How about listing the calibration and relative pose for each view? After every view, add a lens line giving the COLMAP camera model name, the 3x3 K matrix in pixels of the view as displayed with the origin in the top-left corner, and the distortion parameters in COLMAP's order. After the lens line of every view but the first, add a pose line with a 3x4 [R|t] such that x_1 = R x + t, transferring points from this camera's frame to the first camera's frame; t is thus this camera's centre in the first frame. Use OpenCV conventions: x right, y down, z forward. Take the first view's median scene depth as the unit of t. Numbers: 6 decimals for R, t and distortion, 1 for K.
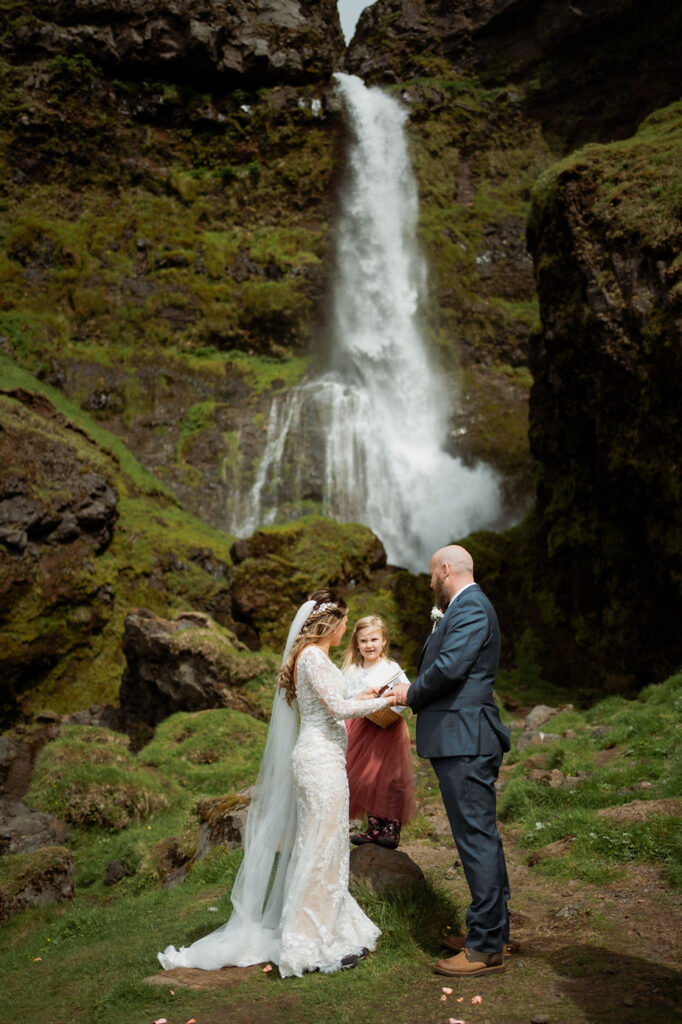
lens RADIAL K [[1020.4, 0, 341.0], [0, 1020.4, 512.0], [0, 0, 1]] dist [-0.040954, 0.165216]
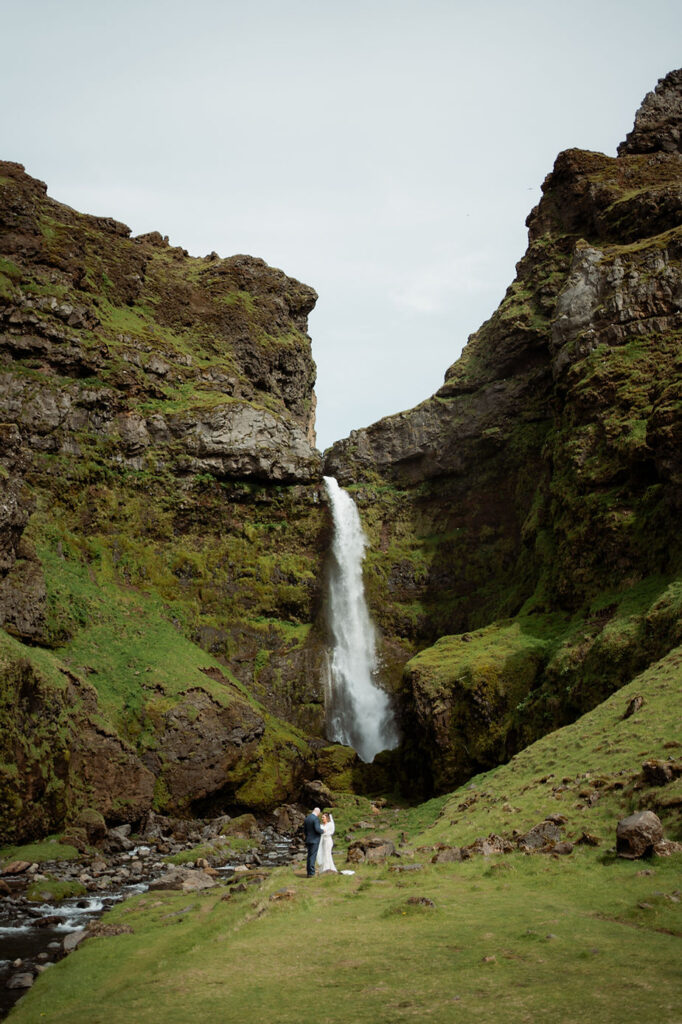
lens RADIAL K [[1020.4, 0, 341.0], [0, 1020.4, 512.0], [0, 0, 1]] dist [-0.040954, 0.165216]
pose [[0.993010, 0.061718, 0.100613, -0.185196], [-0.057023, 0.997175, -0.048897, -0.275874], [-0.103346, 0.042818, 0.993723, -1.102630]]
